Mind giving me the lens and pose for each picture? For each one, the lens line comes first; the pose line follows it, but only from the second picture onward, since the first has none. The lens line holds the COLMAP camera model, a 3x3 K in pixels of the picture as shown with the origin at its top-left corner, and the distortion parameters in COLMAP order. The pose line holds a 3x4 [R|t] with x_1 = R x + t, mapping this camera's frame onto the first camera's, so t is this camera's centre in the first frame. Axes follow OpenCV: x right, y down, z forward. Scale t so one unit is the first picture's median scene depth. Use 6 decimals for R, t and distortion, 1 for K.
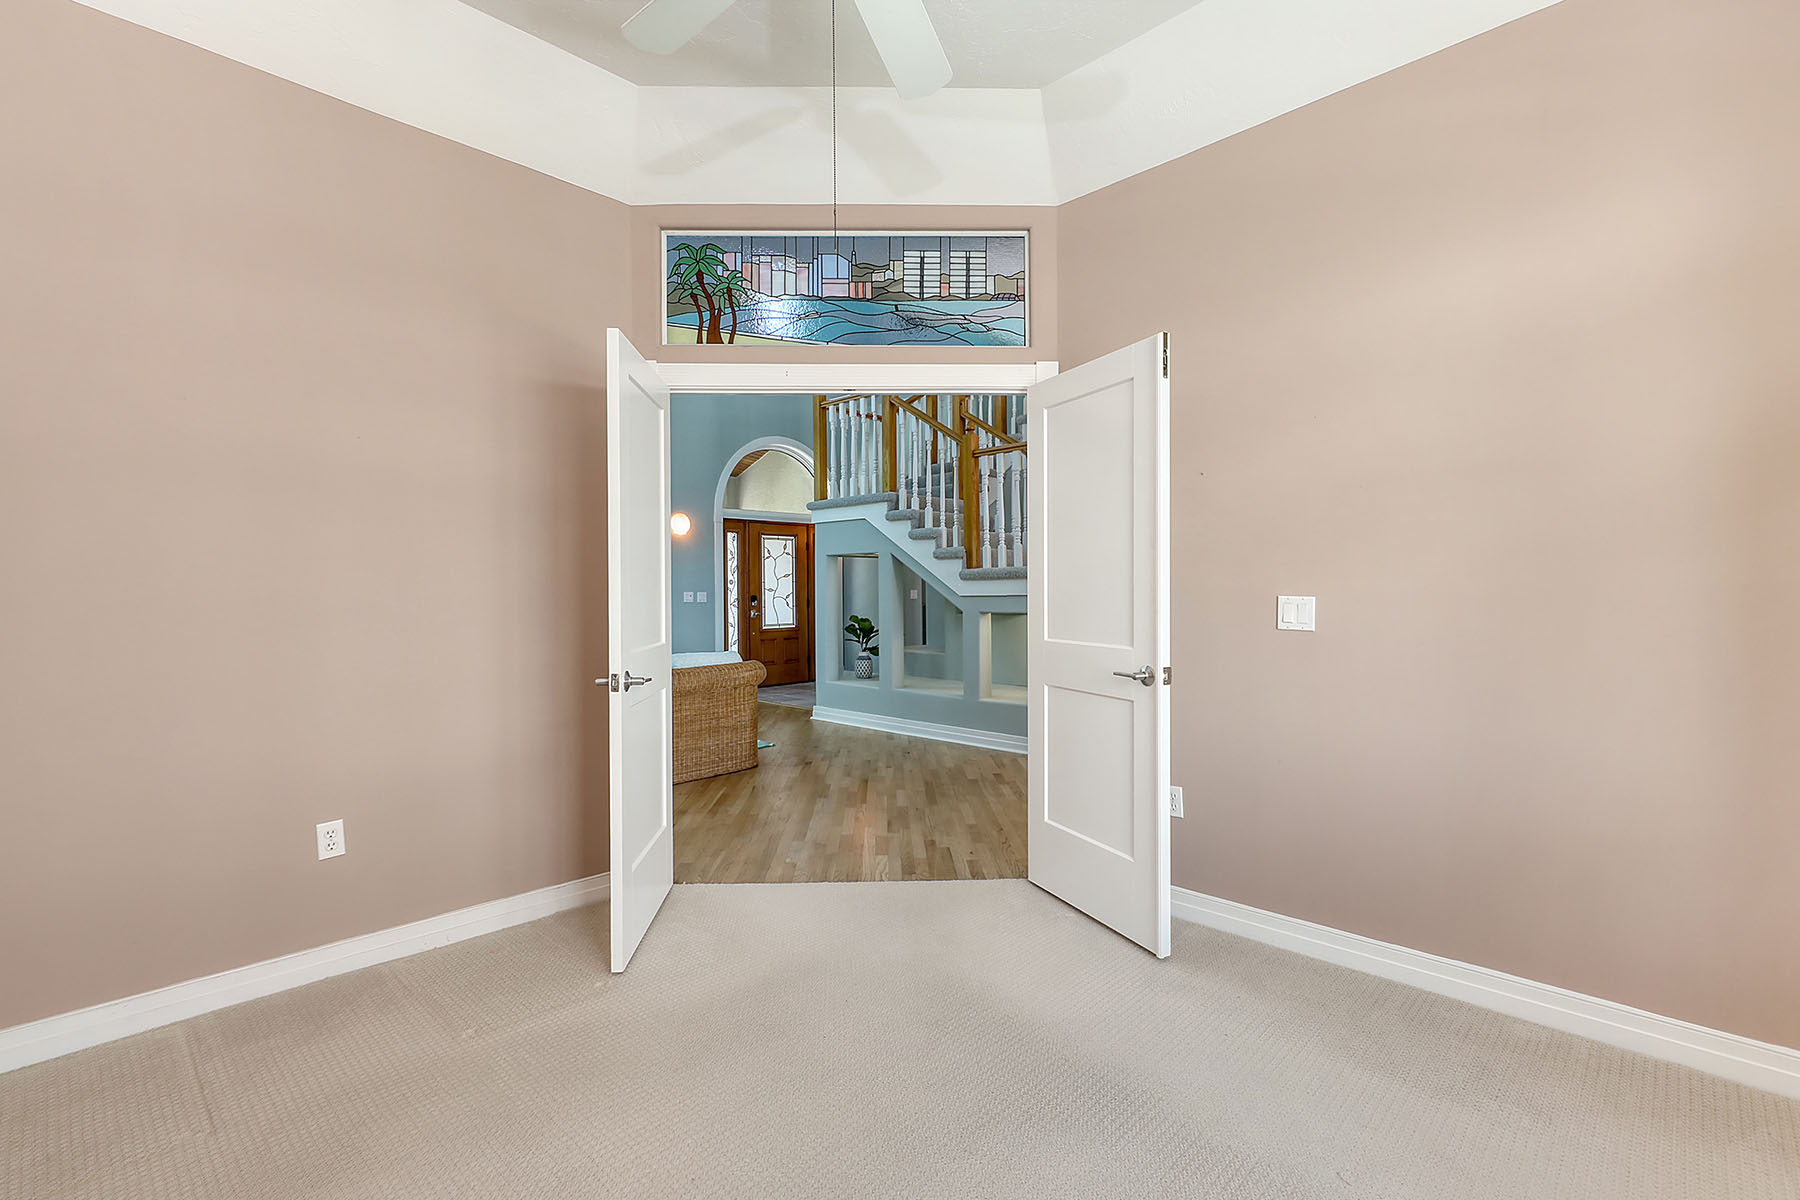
lens RADIAL K [[819.4, 0, 900.0], [0, 819.4, 600.0], [0, 0, 1]] dist [0.000435, -0.000305]
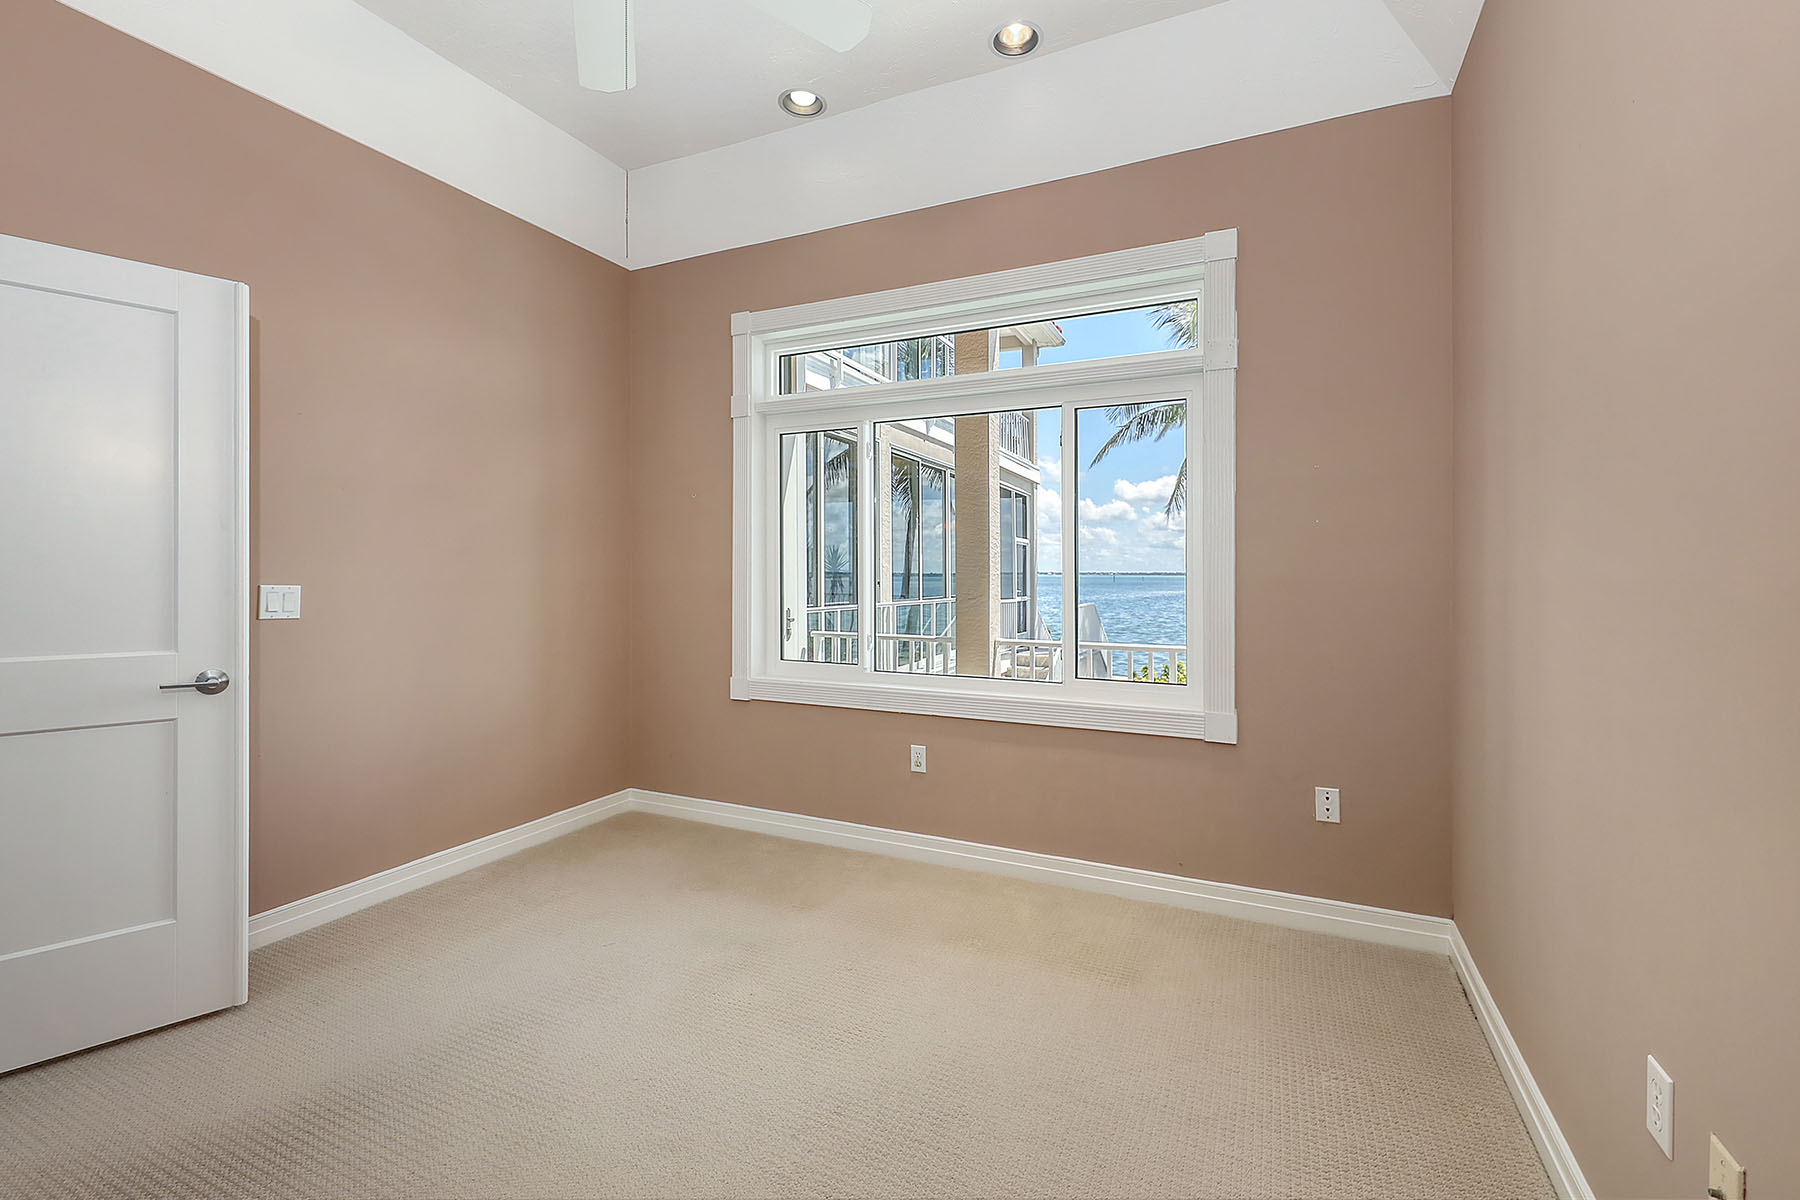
lens RADIAL K [[761.7, 0, 896.0], [0, 761.7, 583.7], [0, 0, 1]] dist [0.002465, 0.000477]
pose [[-0.328348, -0.008554, 0.944518, -0.661499], [0.010600, 0.999863, 0.012740, -0.010523], [-0.944497, 0.014195, -0.328212, 0.606306]]
